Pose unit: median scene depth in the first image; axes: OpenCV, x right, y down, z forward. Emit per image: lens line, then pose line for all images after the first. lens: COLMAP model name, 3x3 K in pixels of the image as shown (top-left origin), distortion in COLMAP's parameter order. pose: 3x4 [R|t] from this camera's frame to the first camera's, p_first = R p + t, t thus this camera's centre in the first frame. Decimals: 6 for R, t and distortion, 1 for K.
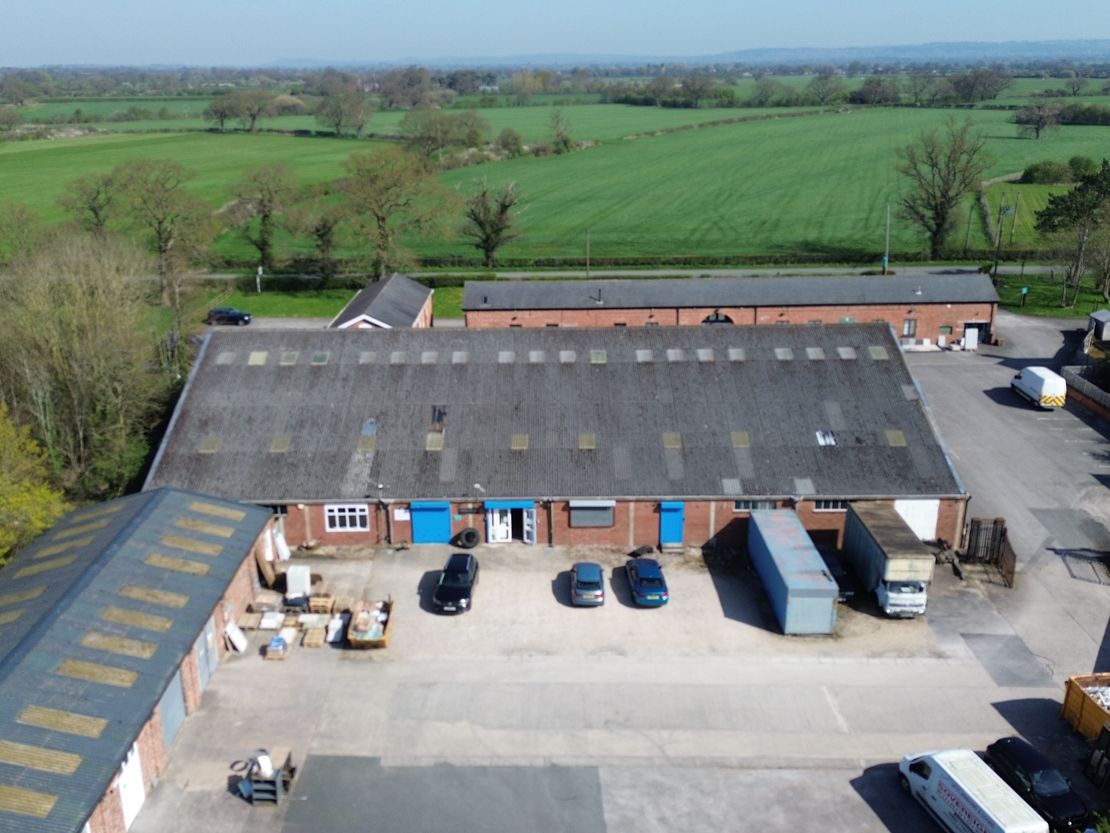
lens RADIAL K [[1029.4, 0, 555.0], [0, 1029.4, 416.5], [0, 0, 1]] dist [0.116365, -0.161474]
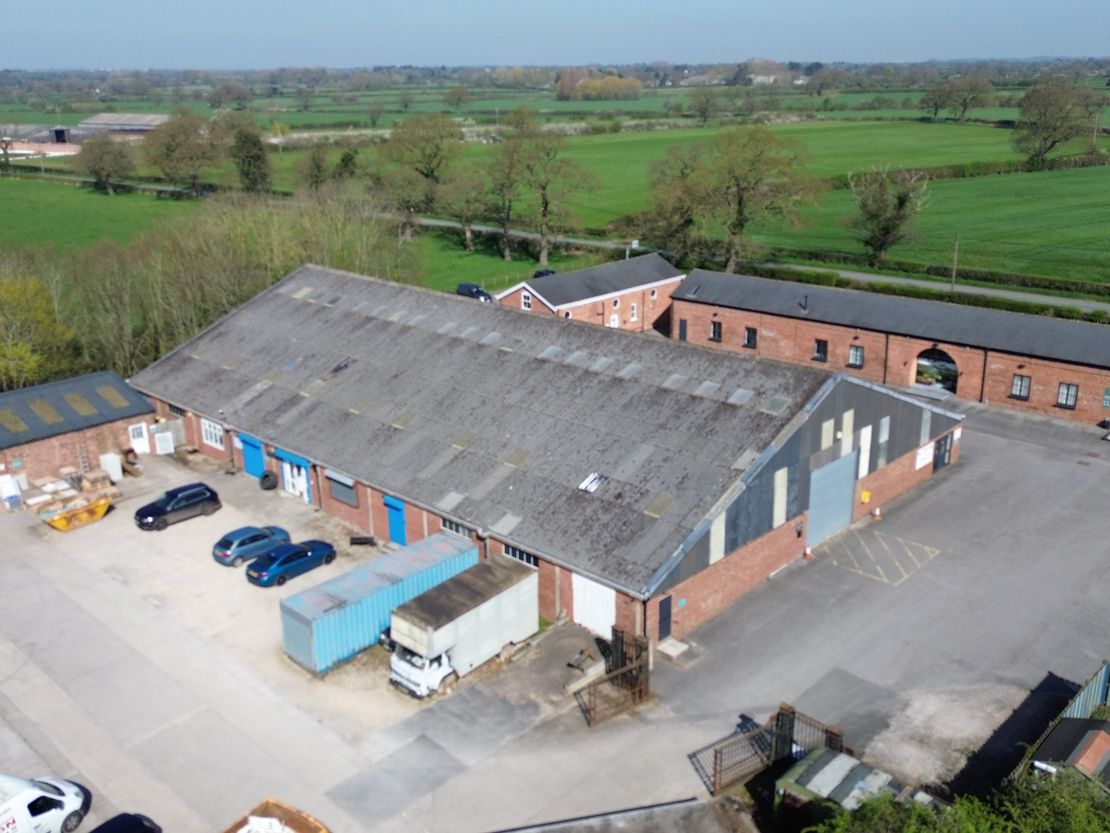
lens RADIAL K [[1042.8, 0, 564.2], [0, 1042.8, 380.6], [0, 0, 1]] dist [0.110522, -0.205617]
pose [[0.723190, 0.196191, -0.662197, 0.596630], [-0.214881, 0.975133, 0.054232, -0.074132], [0.656370, 0.103074, 0.747365, 0.291041]]
